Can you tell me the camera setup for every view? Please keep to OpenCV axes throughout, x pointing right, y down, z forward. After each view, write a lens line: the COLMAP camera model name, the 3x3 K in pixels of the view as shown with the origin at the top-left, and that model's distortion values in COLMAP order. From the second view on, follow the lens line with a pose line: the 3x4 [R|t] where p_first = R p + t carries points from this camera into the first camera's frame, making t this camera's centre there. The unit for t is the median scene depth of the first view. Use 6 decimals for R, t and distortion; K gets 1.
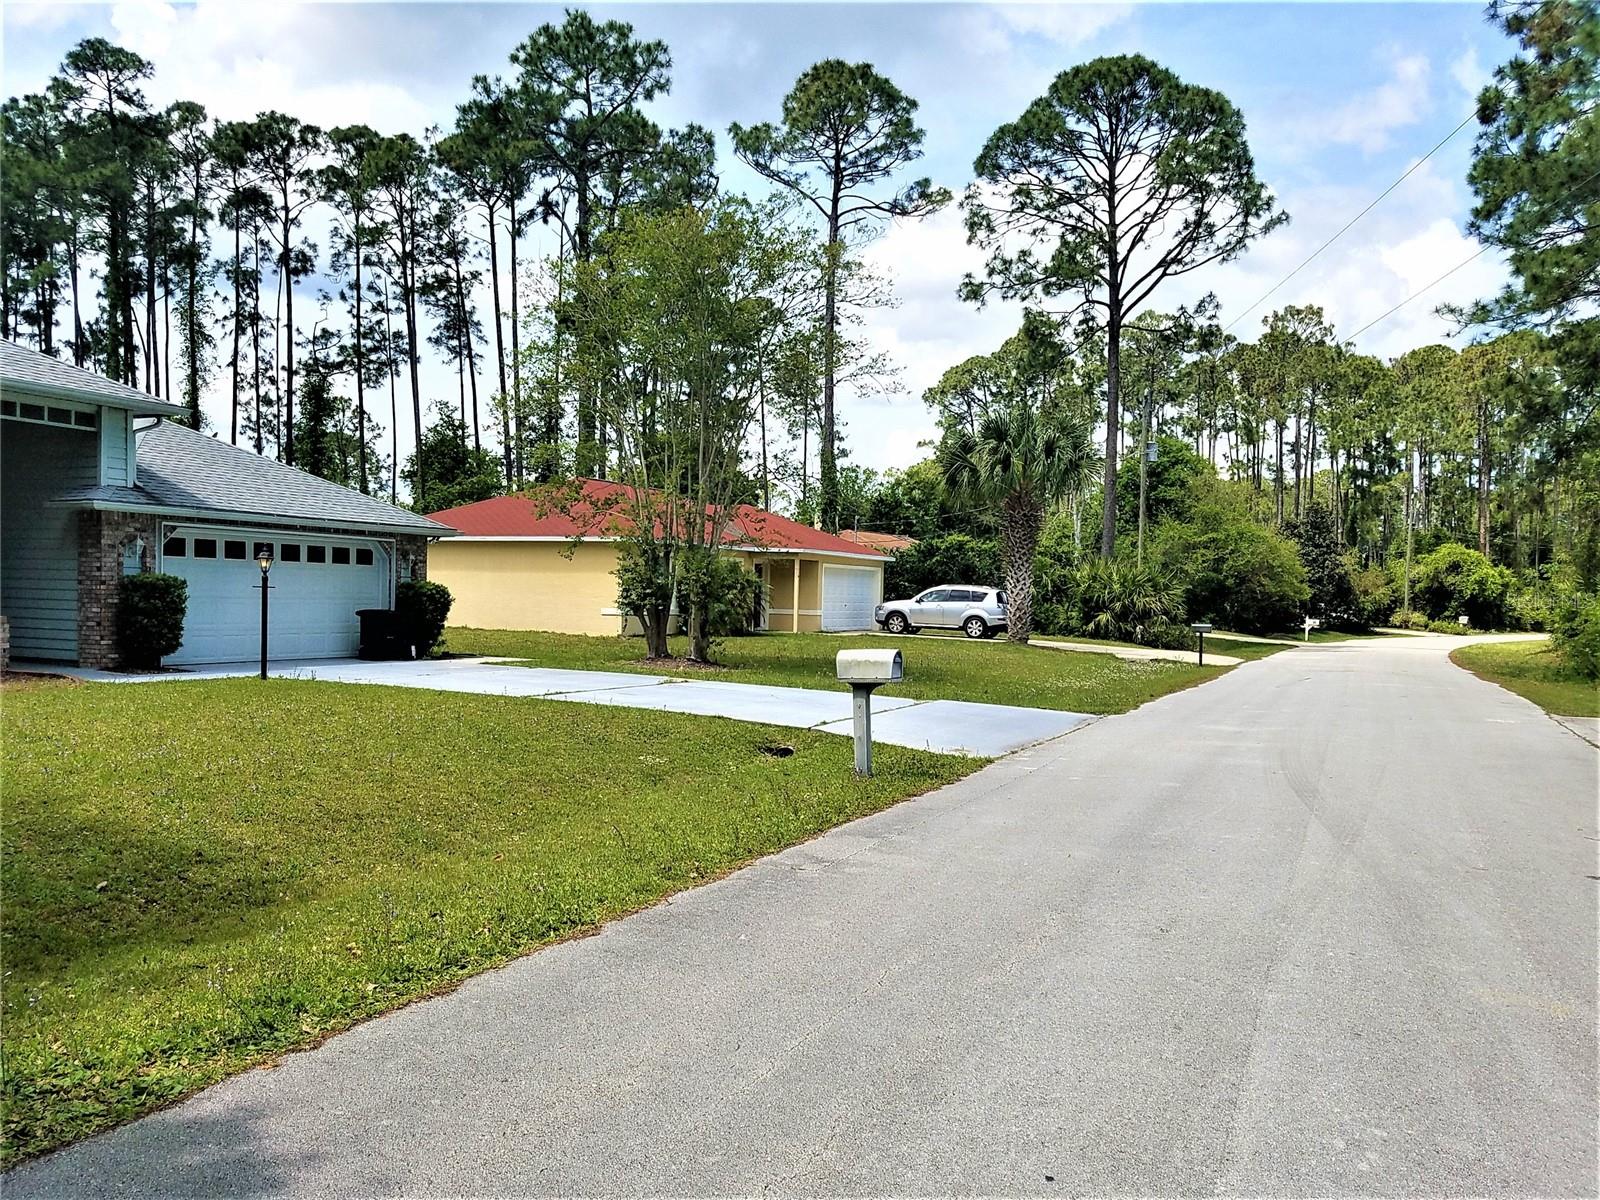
lens RADIAL K [[1237.1, 0, 801.1], [0, 1237.1, 617.4], [0, 0, 1]] dist [-0.007468, 0.000607]
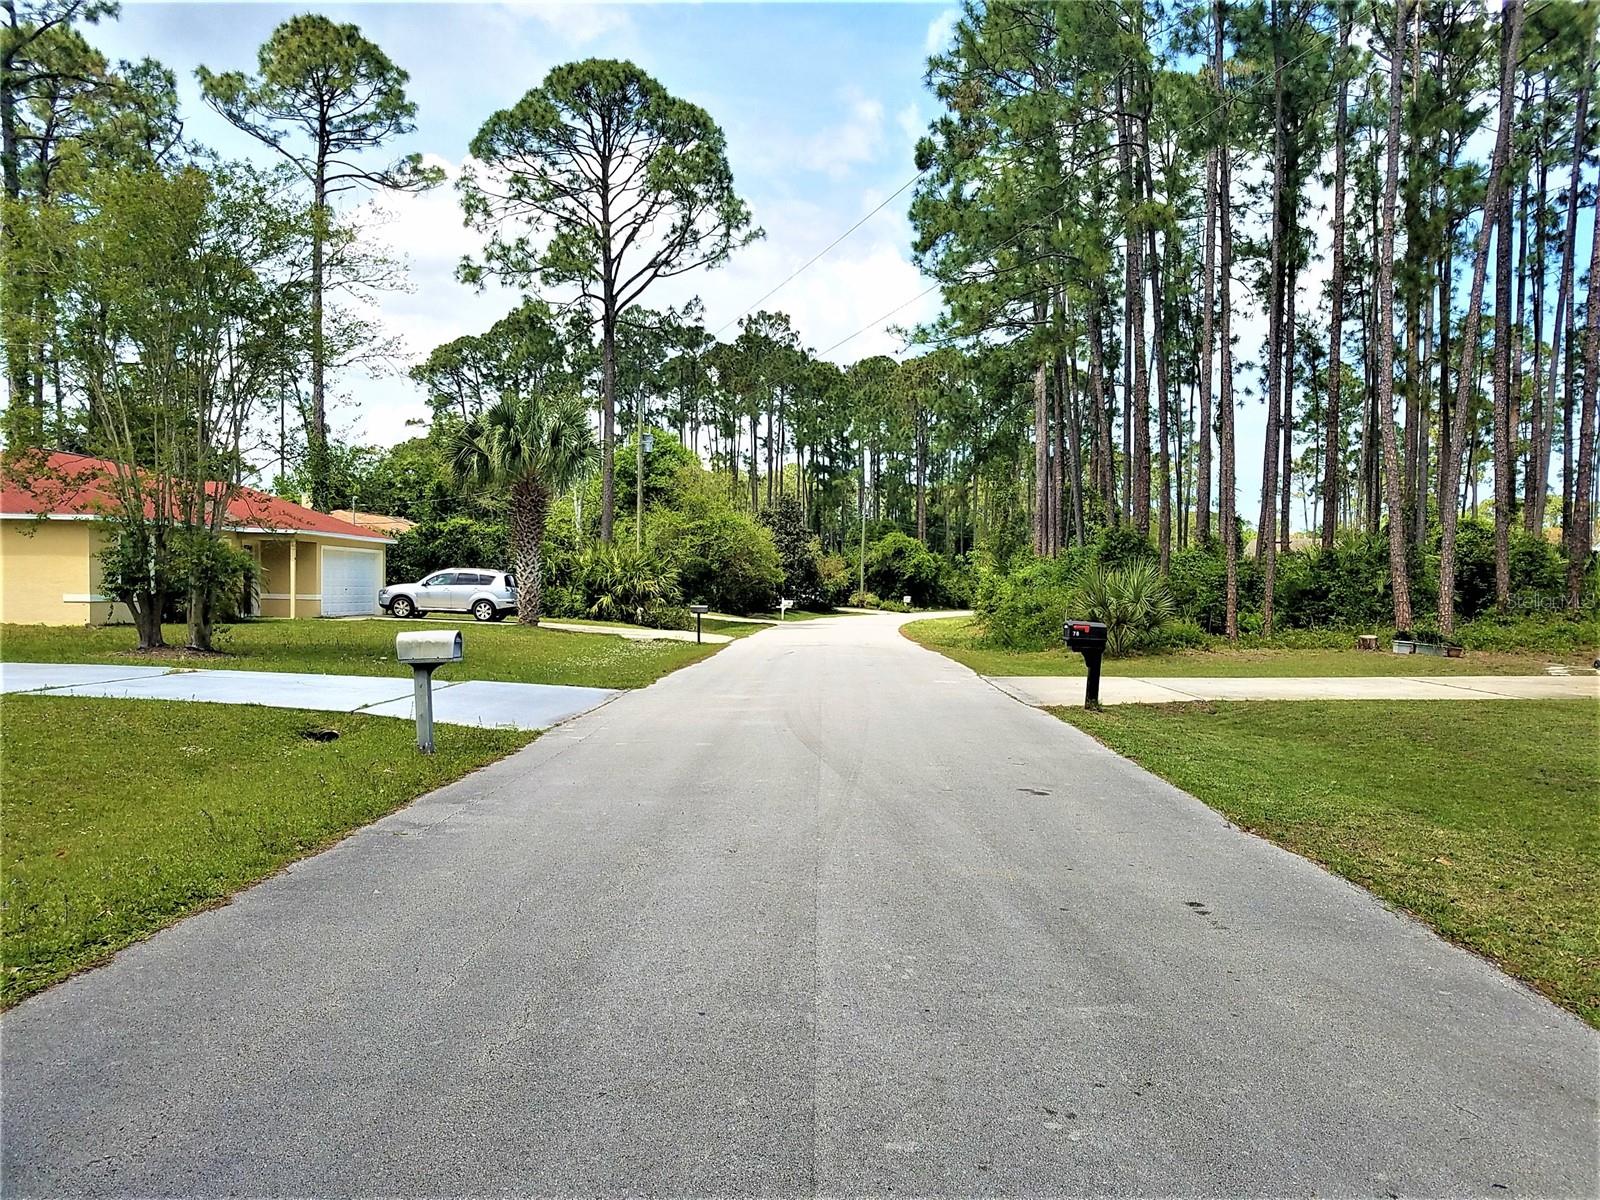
lens RADIAL K [[1237.1, 0, 790.3], [0, 1237.1, 611.3], [0, 0, 1]] dist [-0.007468, 0.000607]
pose [[0.920191, -0.012447, 0.391272, -0.018163], [0.008846, 0.999900, 0.011006, -0.000267], [-0.391370, -0.006667, 0.920209, -0.022196]]
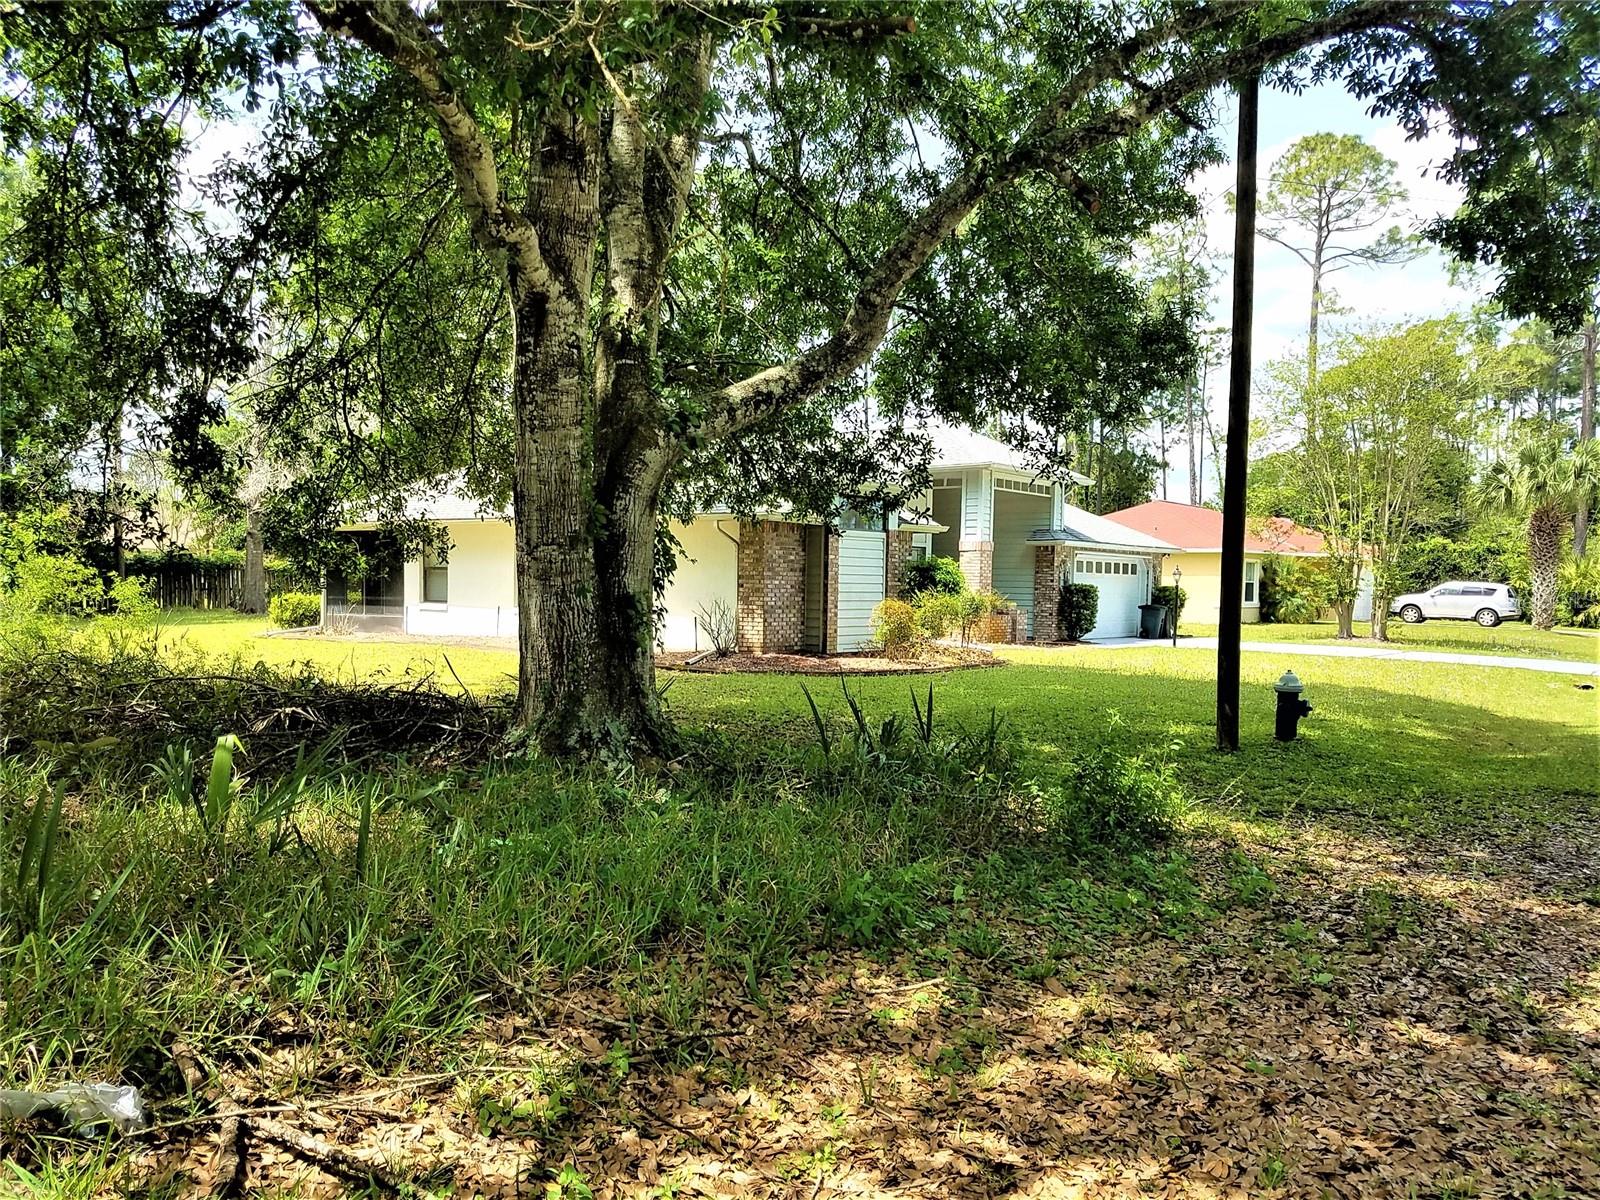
lens RADIAL K [[1237.1, 0, 788.2], [0, 1237.1, 632.1], [0, 0, 1]] dist [-0.007468, 0.000607]
pose [[0.974969, 0.006655, -0.222239, -0.190994], [-0.001790, 0.999754, 0.022088, -0.002507], [0.222331, -0.021138, 0.974742, -0.243976]]
